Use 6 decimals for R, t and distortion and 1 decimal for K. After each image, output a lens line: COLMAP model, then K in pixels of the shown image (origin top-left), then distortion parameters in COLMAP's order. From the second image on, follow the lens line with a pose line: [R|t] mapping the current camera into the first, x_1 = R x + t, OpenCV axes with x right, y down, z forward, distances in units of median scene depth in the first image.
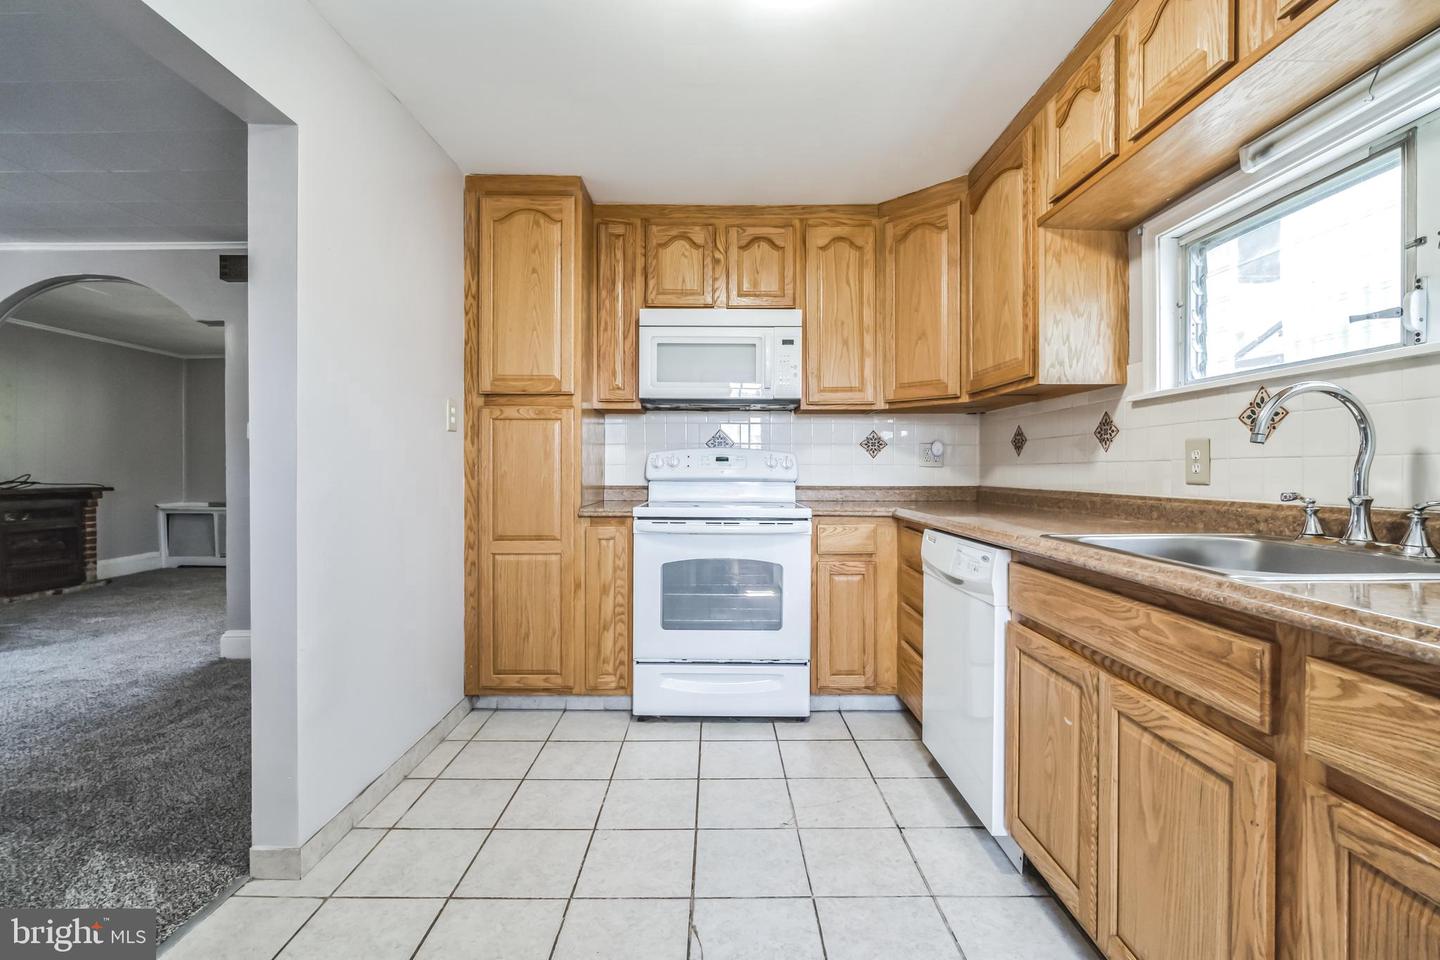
lens RADIAL K [[648.5, 0, 722.0], [0, 648.5, 446.3], [0, 0, 1]] dist [-0.000268, -0.000011]
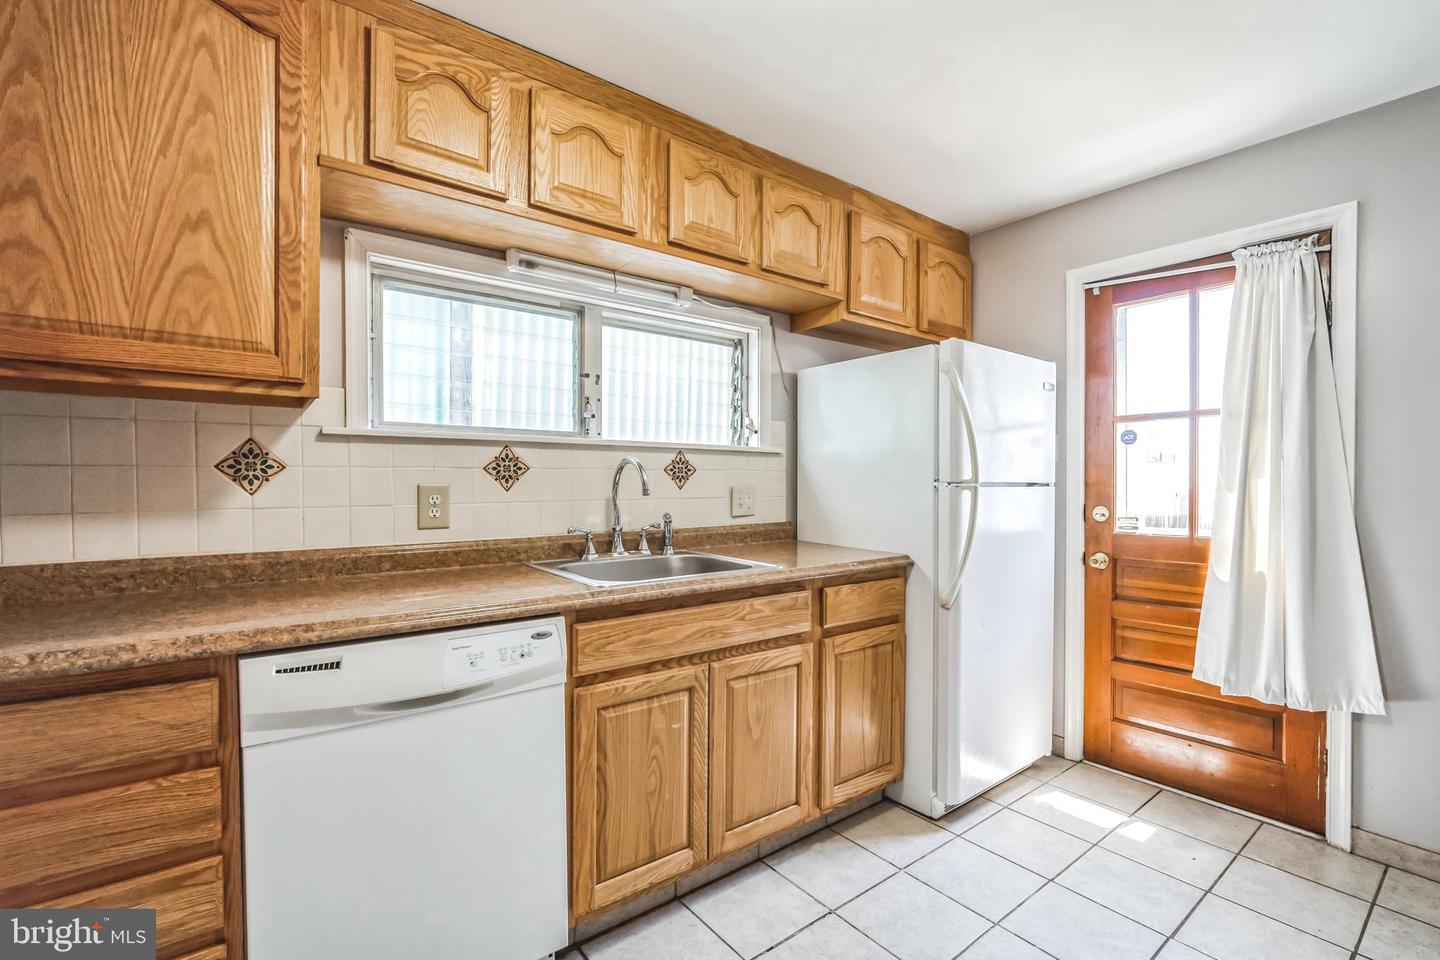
lens RADIAL K [[644.8, 0, 720.0], [0, 644.8, 480.0], [0, 0, 1]] dist [0.000547, 0.000024]
pose [[-0.610988, 0.000378, 0.791639, -0.405346], [-0.028768, 0.999329, -0.022681, -0.008981], [-0.791117, -0.036631, -0.610567, 1.452824]]
